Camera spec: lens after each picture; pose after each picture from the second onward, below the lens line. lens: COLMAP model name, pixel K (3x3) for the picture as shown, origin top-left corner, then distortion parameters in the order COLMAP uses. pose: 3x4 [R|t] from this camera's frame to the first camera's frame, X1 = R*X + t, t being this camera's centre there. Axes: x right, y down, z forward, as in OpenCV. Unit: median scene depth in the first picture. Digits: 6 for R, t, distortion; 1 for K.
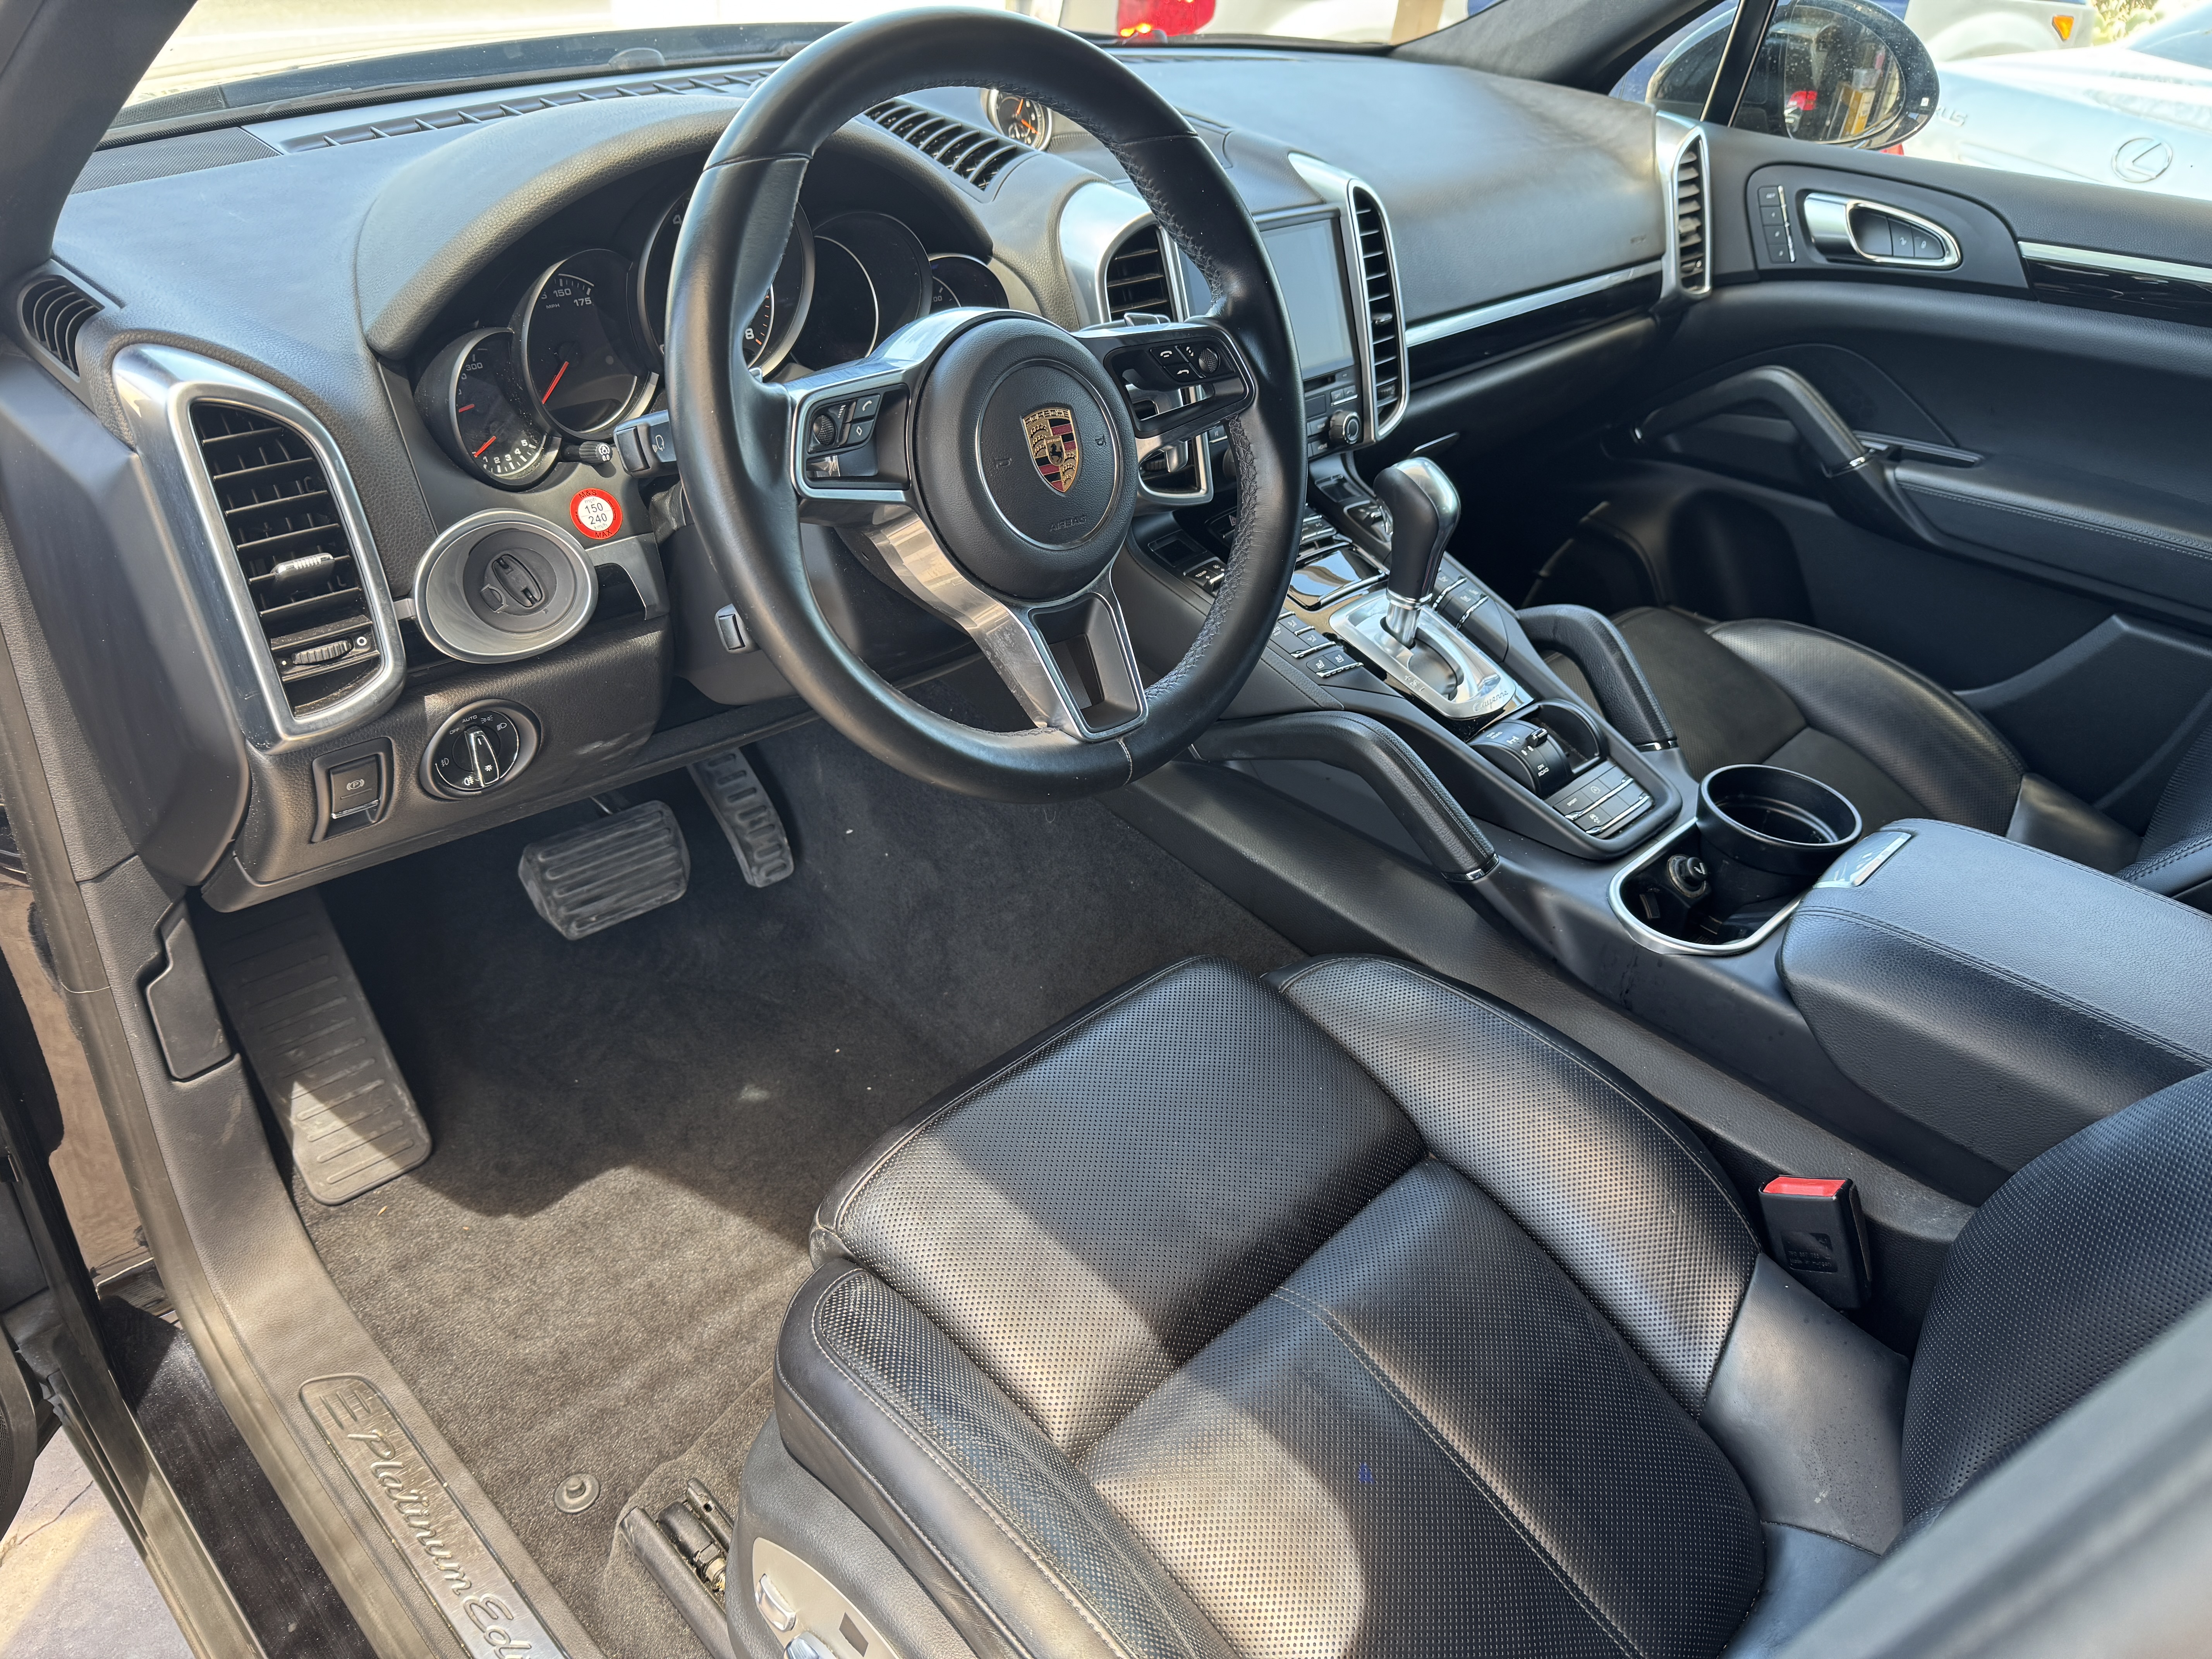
lens RADIAL K [[1570.7, 0, 1058.0], [0, 1570.7, 710.9], [0, 0, 1]] dist [0.010933, -0.005538]
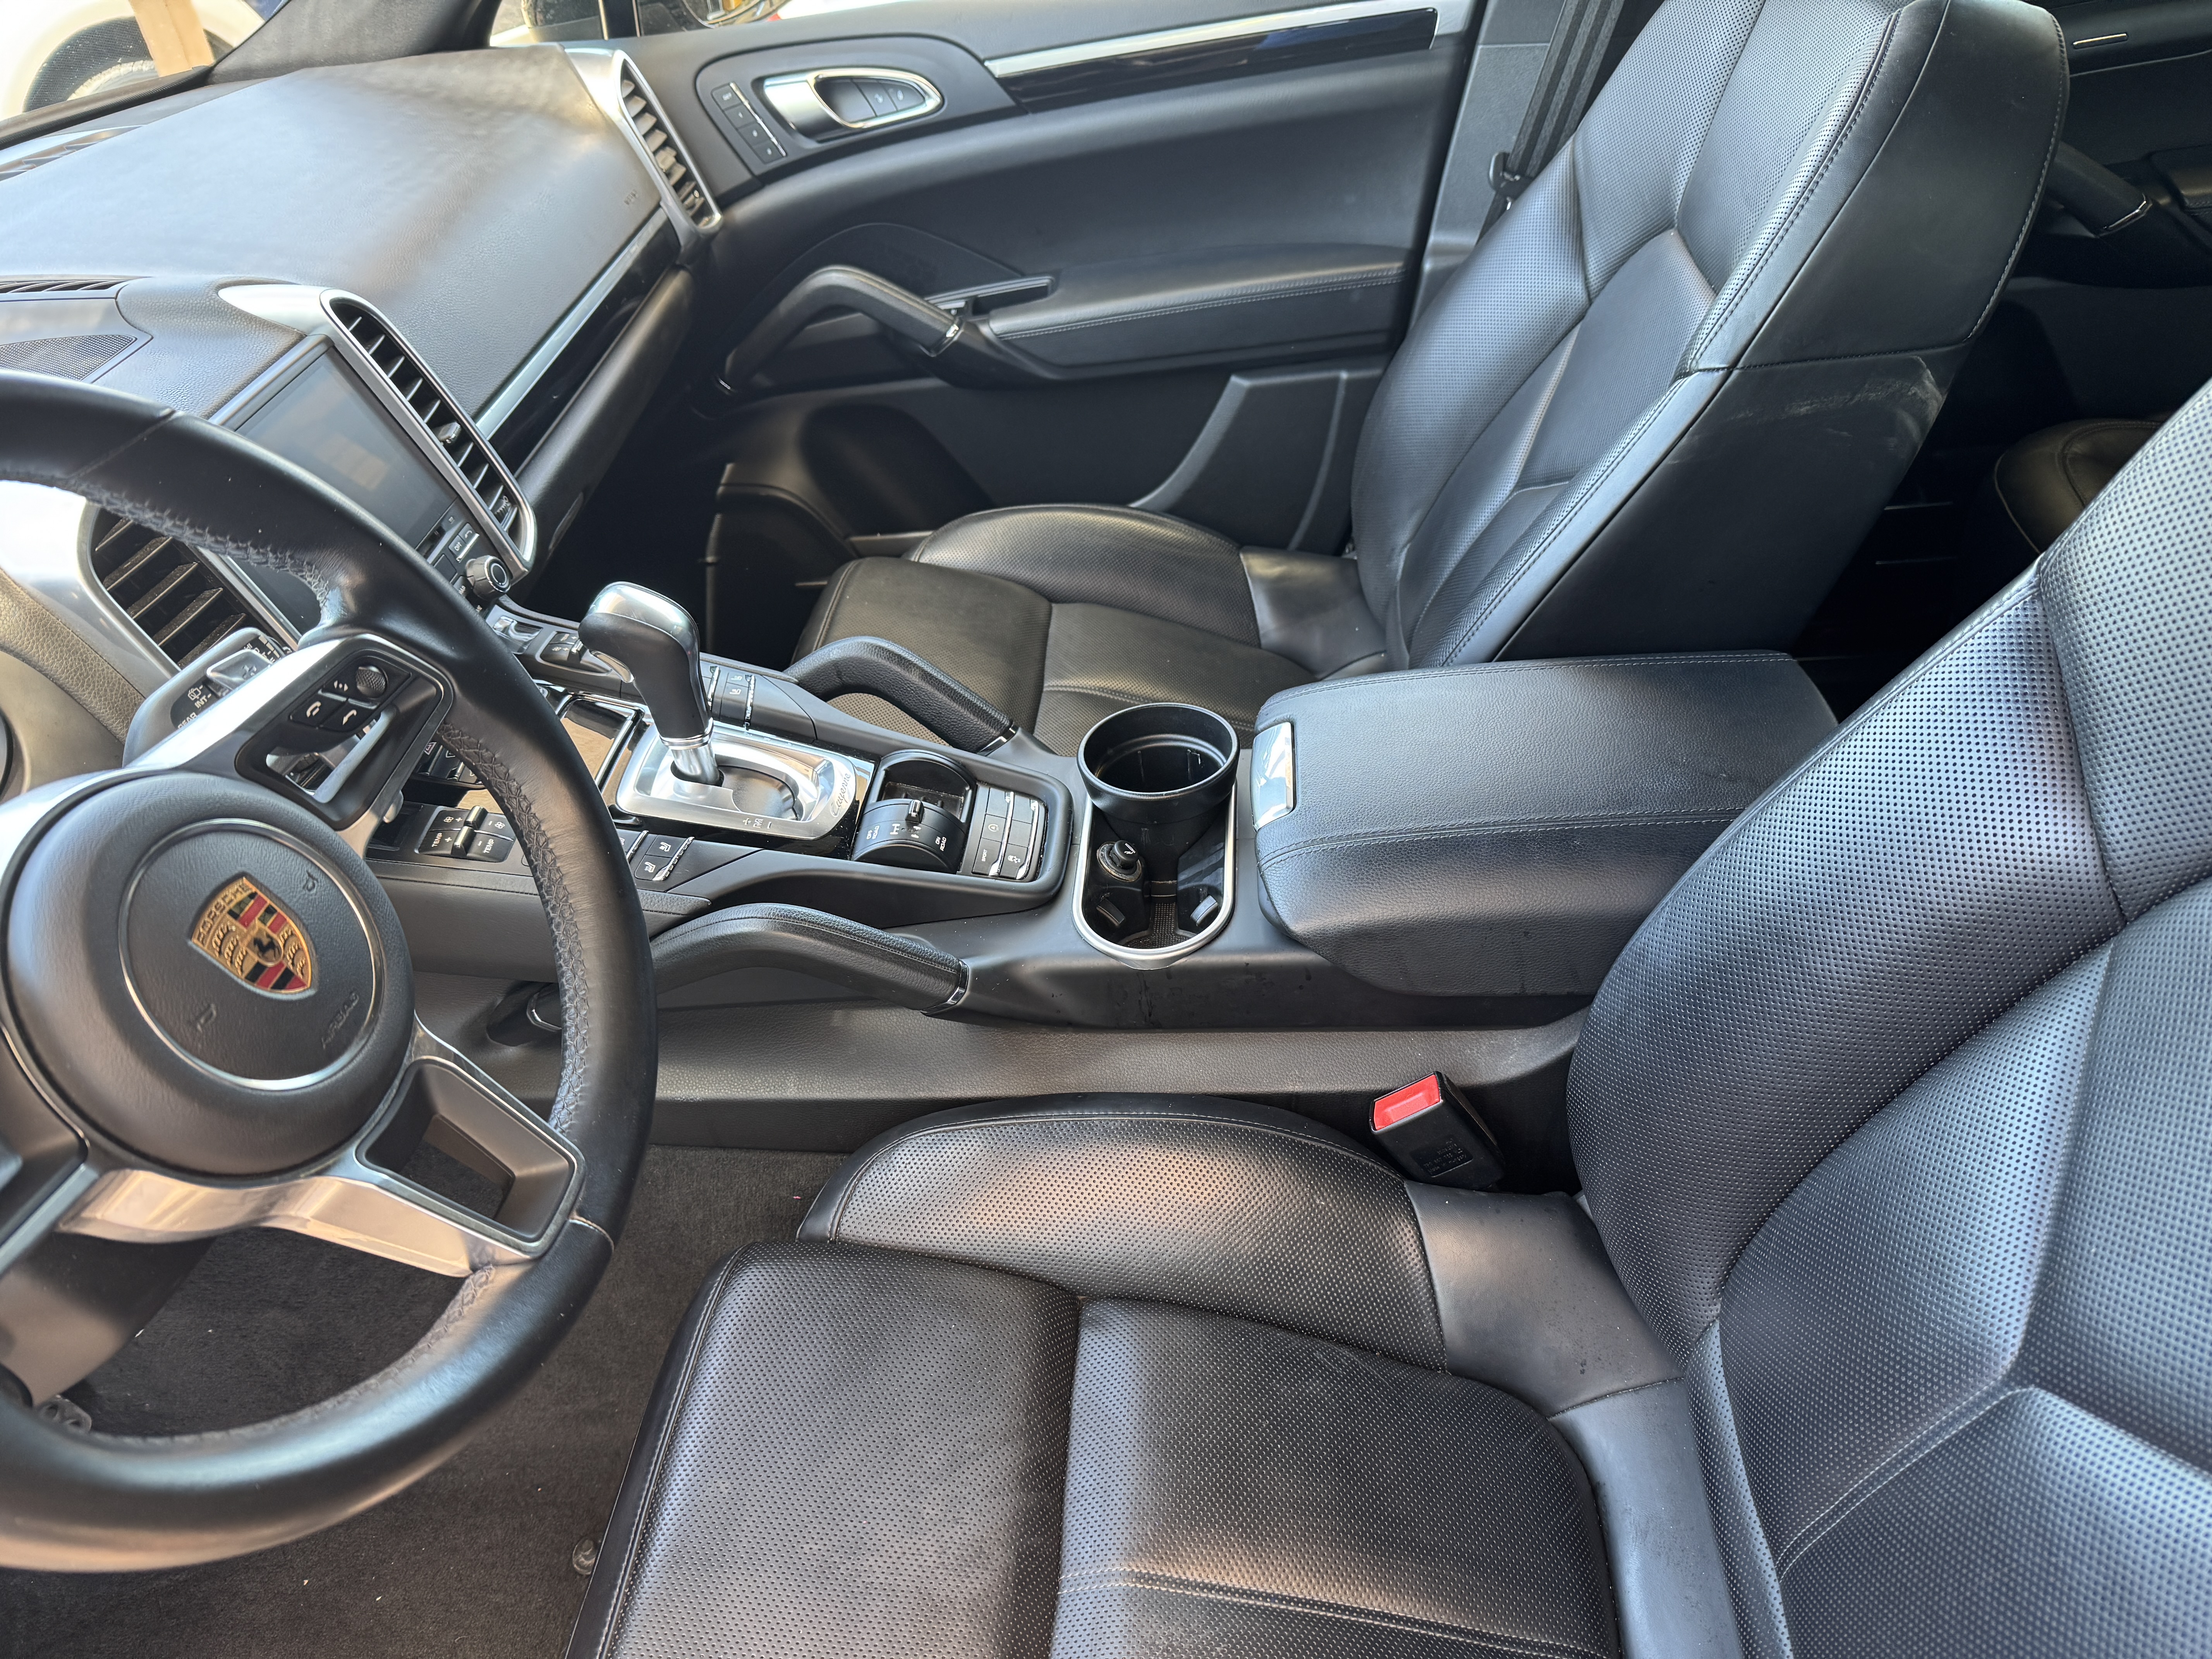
lens RADIAL K [[1604.8, 0, 1064.5], [0, 1604.8, 787.8], [0, 0, 1]] dist [0.097496, -0.145773]
pose [[0.740727, -0.522030, 0.422856, -0.004303], [0.479585, 0.851671, 0.211317, -0.124439], [-0.470448, 0.046267, 0.881214, 0.144512]]
